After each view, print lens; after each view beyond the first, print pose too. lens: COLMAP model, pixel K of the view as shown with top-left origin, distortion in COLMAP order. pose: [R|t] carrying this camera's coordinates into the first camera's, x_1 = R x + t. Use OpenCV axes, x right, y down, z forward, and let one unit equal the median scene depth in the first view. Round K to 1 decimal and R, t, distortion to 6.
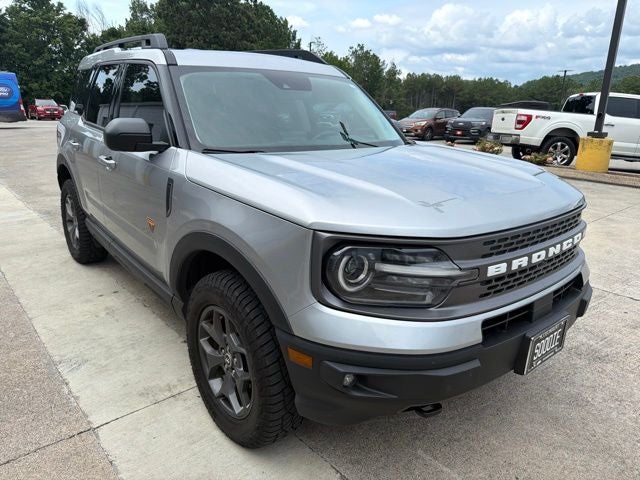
lens RADIAL K [[456.8, 0, 317.8], [0, 456.8, 239.7], [0, 0, 1]] dist [-0.003953, -0.004075]
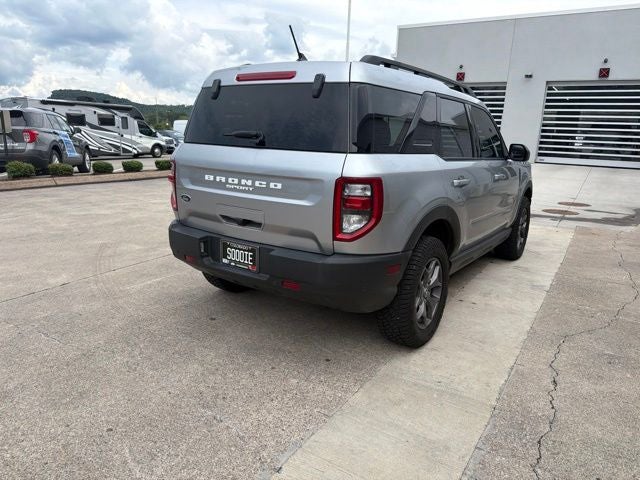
lens RADIAL K [[453.8, 0, 324.6], [0, 453.8, 241.7], [0, 0, 1]] dist [0.000151, -0.008125]
pose [[-0.278818, -0.263703, 0.923429, -1.393226], [0.241563, 0.911386, 0.333201, -0.492313], [-0.929467, 0.315969, -0.190410, 1.531579]]
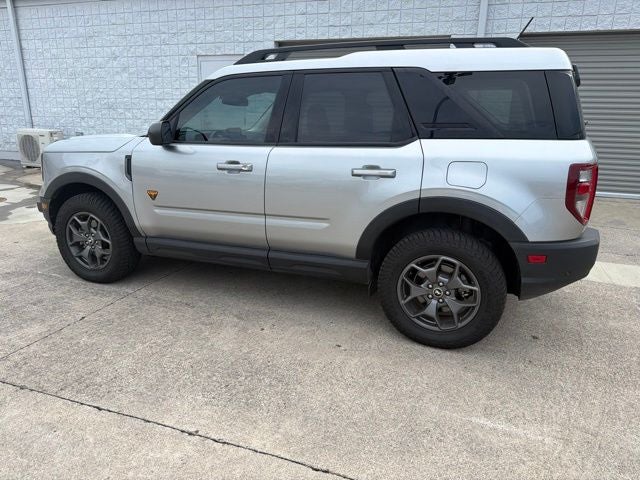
lens RADIAL K [[456.3, 0, 321.8], [0, 456.3, 238.5], [0, 0, 1]] dist [-0.002125, -0.003865]
pose [[-0.869768, 0.095270, -0.484176, 0.356008], [-0.180117, 0.852196, 0.491243, -0.588230], [0.459414, 0.514476, -0.724053, 1.986359]]
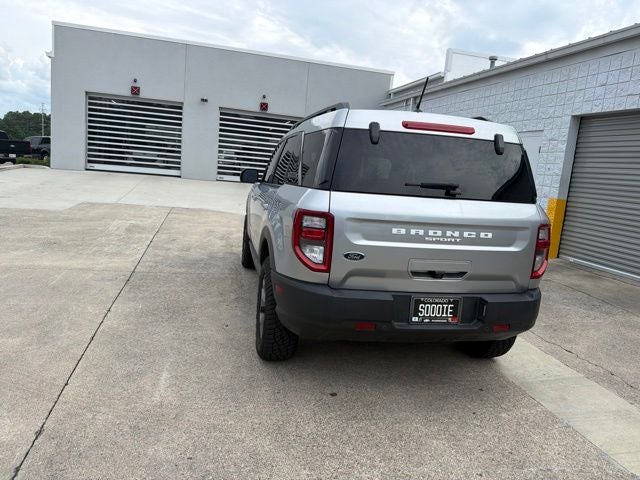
lens RADIAL K [[453.6, 0, 321.2], [0, 453.6, 238.1], [0, 0, 1]] dist [-0.004102, -0.005537]
pose [[-0.883201, -0.171051, 0.436689, -0.731258], [0.031744, 0.907180, 0.419543, -0.684058], [-0.467919, 0.384403, -0.795793, 2.206586]]
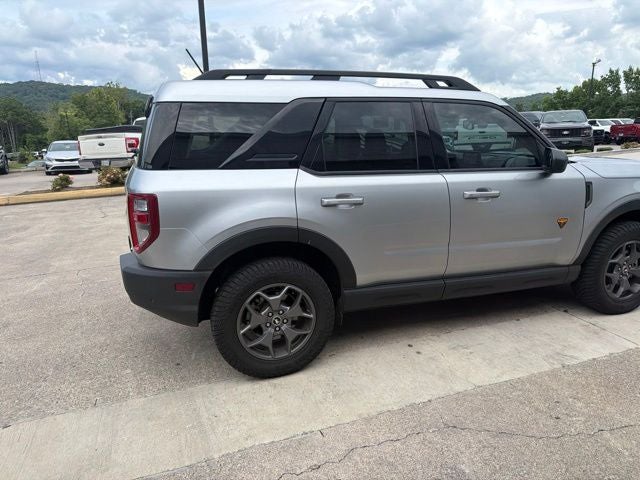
lens RADIAL K [[453.8, 0, 324.6], [0, 453.8, 241.7], [0, 0, 1]] dist [0.000151, -0.008125]
pose [[0.365401, -0.268506, 0.891284, -1.299474], [0.300329, 0.940296, 0.160145, -0.288471], [-0.881070, 0.209161, 0.424225, 0.745094]]
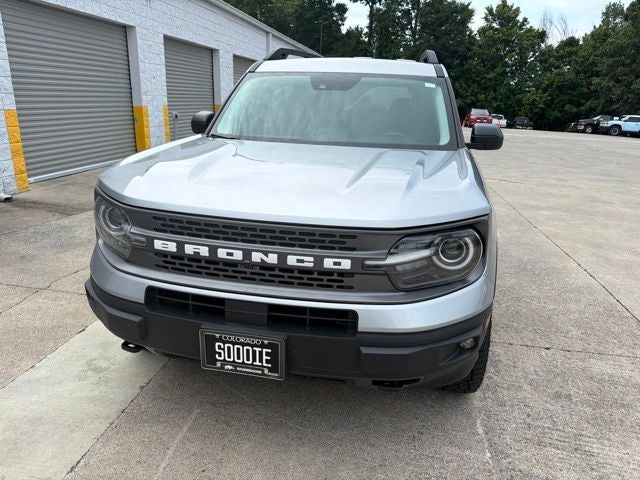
lens RADIAL K [[458.8, 0, 319.2], [0, 458.8, 240.5], [0, 0, 1]] dist [0.001957, -0.007139]
pose [[0.624870, 0.226091, -0.747275, 0.671504], [-0.243138, 0.965907, 0.088927, -0.062133], [0.741904, 0.126123, 0.658538, 0.254460]]
